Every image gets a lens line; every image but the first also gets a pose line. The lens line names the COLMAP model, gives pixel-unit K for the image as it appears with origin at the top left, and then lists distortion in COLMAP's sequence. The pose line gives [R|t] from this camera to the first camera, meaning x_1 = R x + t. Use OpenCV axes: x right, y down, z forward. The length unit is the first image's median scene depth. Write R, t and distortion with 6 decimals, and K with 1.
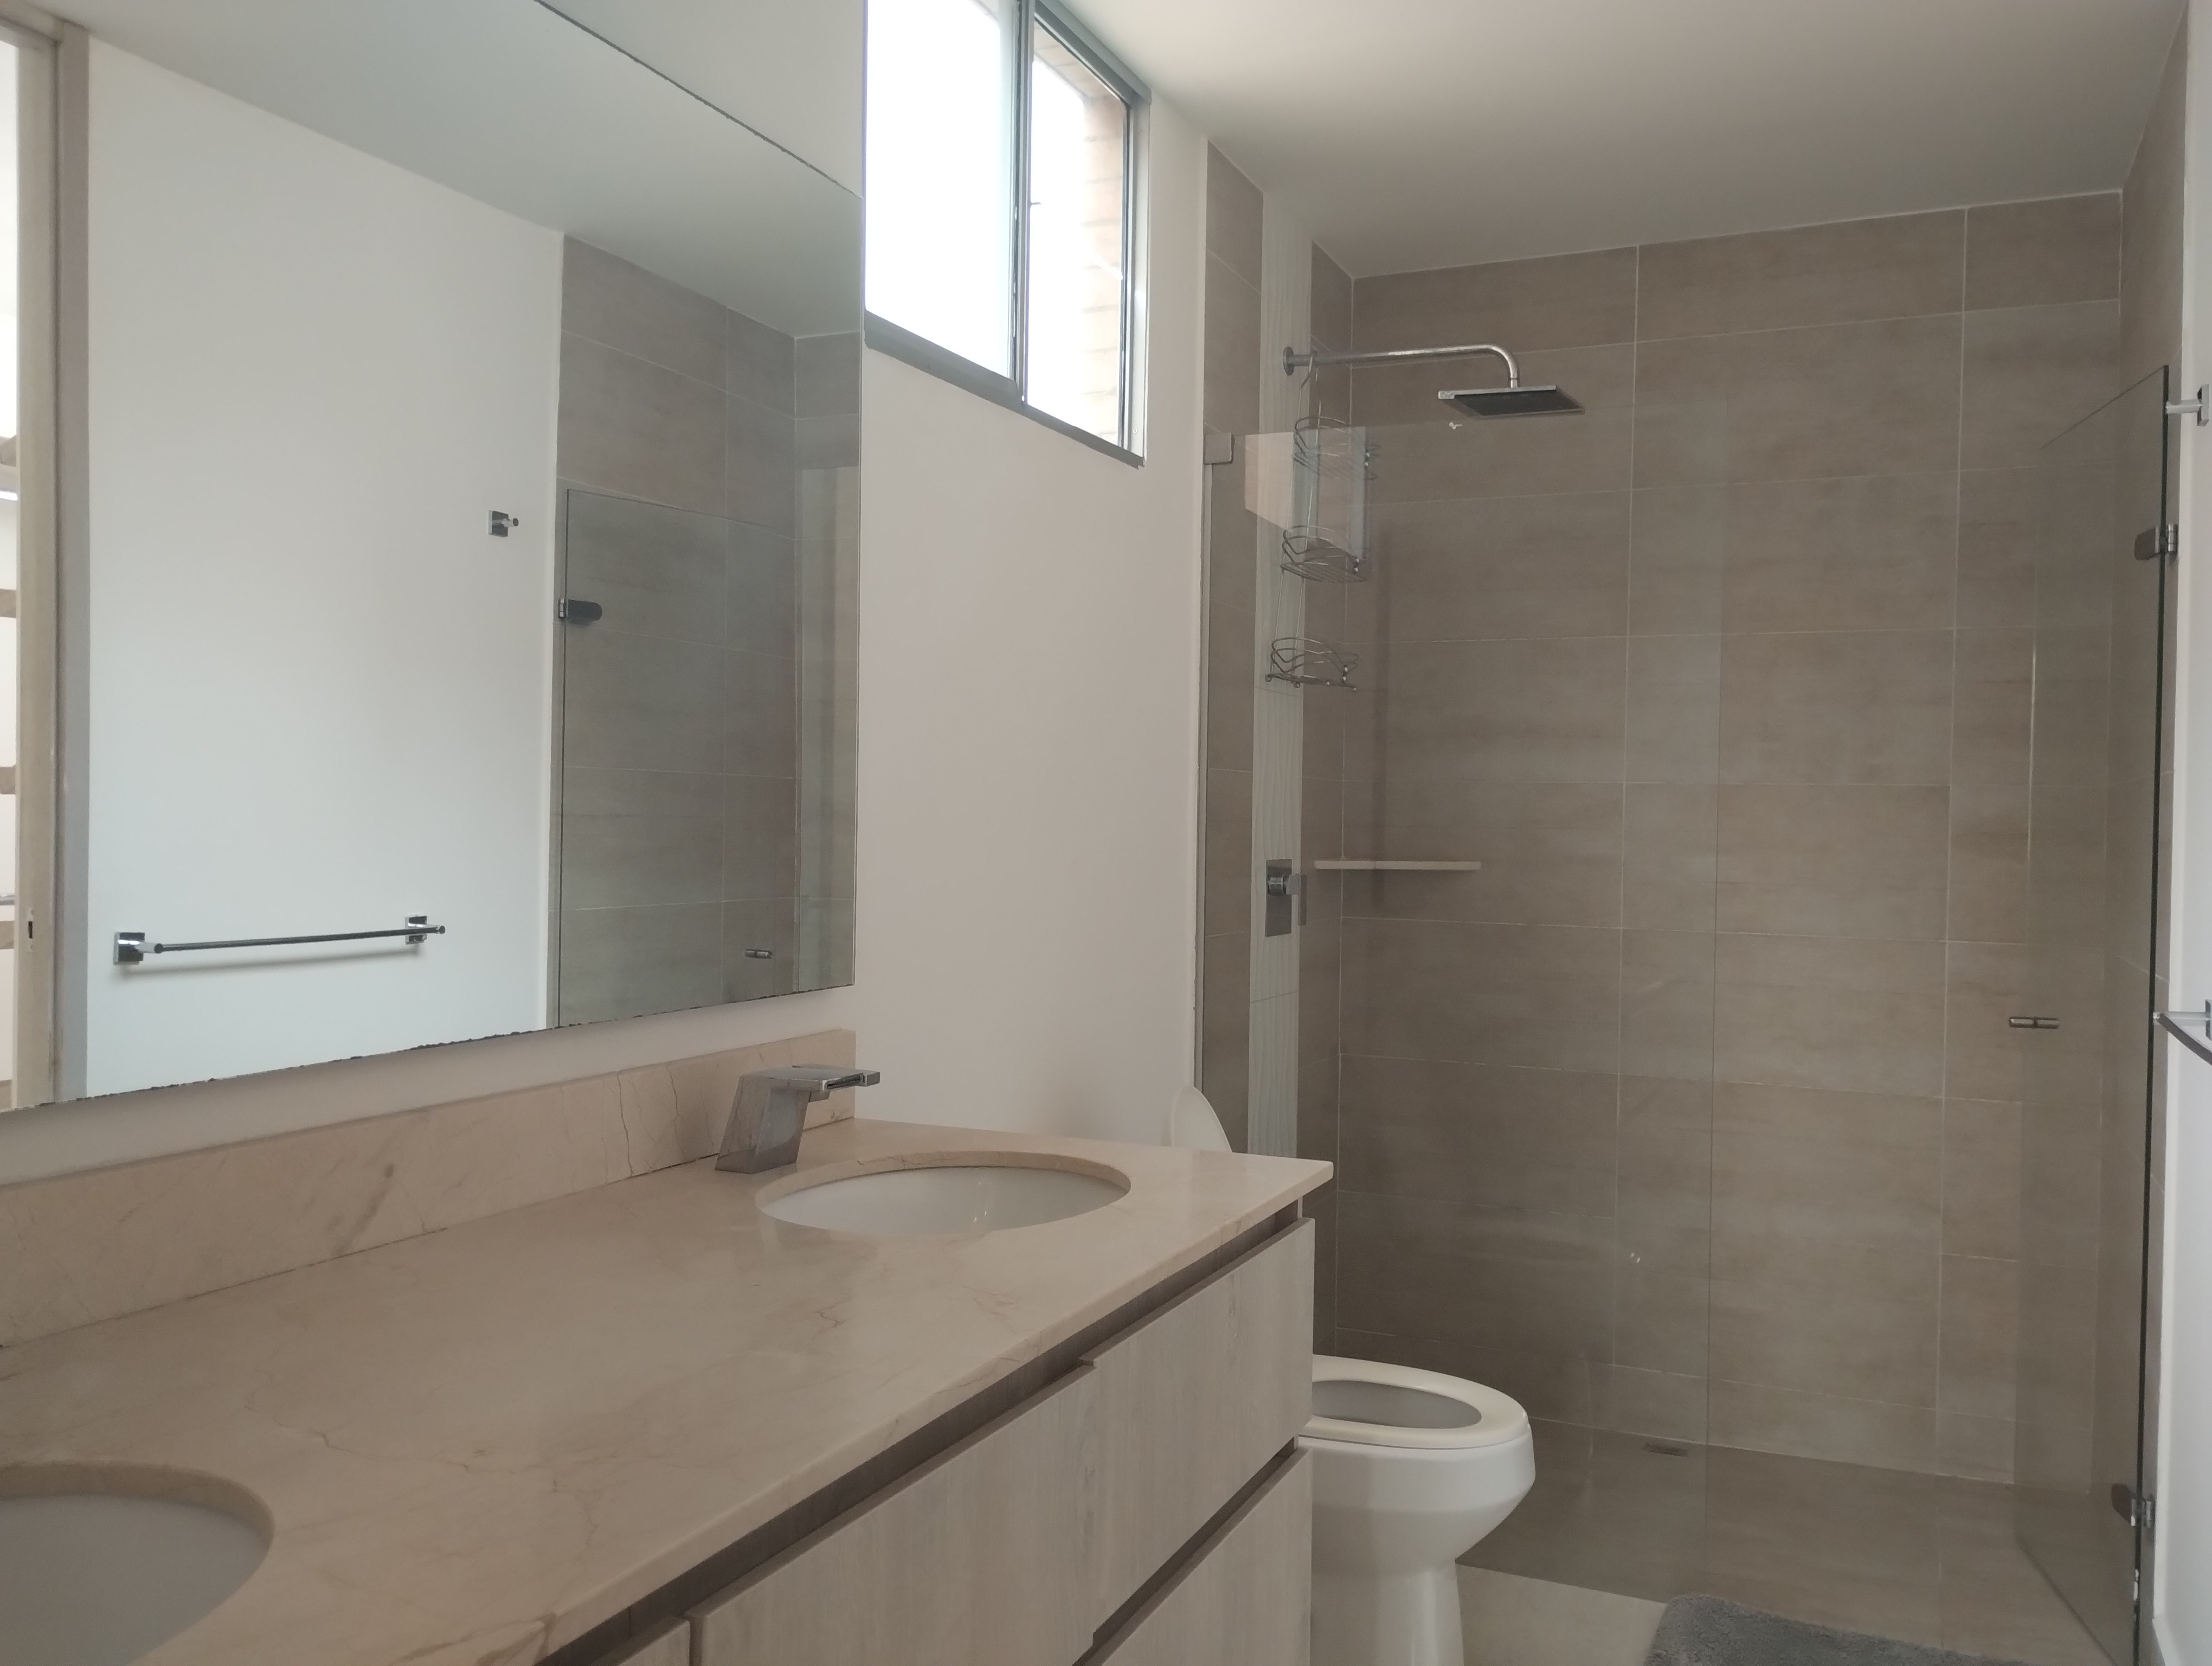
lens RADIAL K [[1817.2, 0, 1101.9], [0, 1817.2, 843.0], [0, 0, 1]] dist [0.058270, -0.092272]
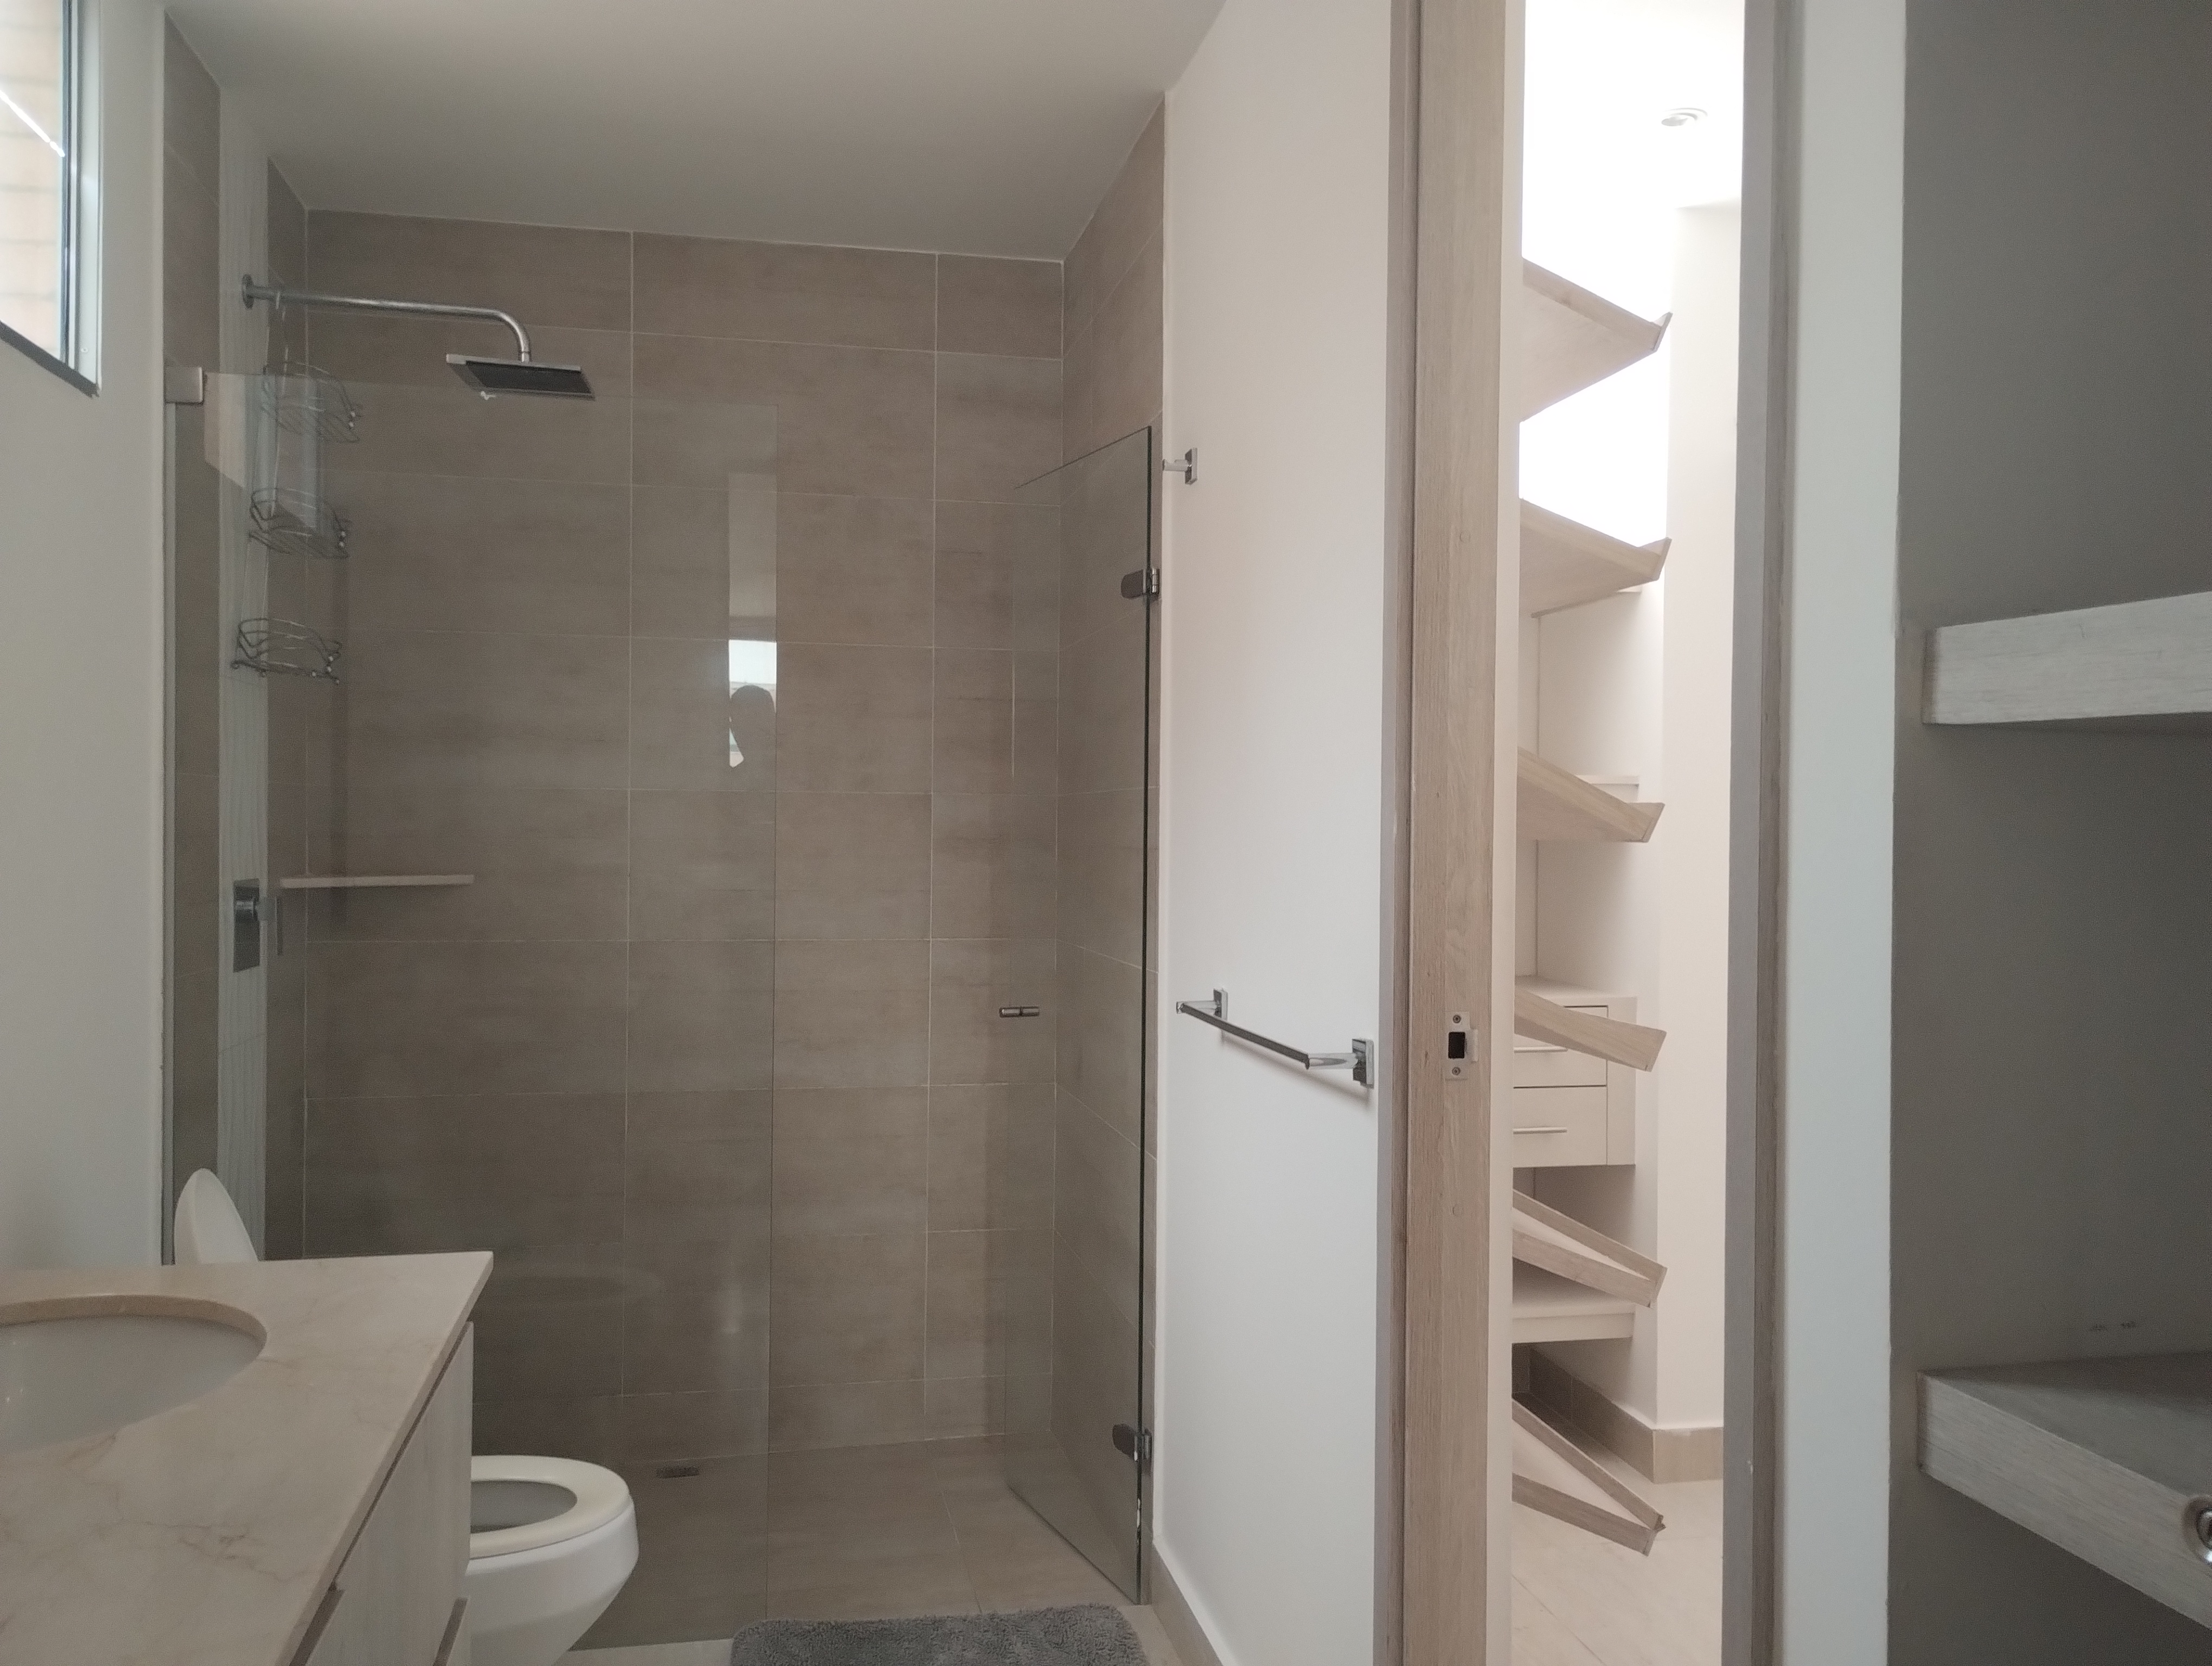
lens RADIAL K [[1817.2, 0, 1101.9], [0, 1817.2, 843.0], [0, 0, 1]] dist [0.058270, -0.092272]
pose [[0.814933, -0.014642, 0.579370, -0.073717], [0.012235, 0.999893, 0.008060, -0.010338], [-0.579426, 0.000520, 0.815025, 0.078415]]
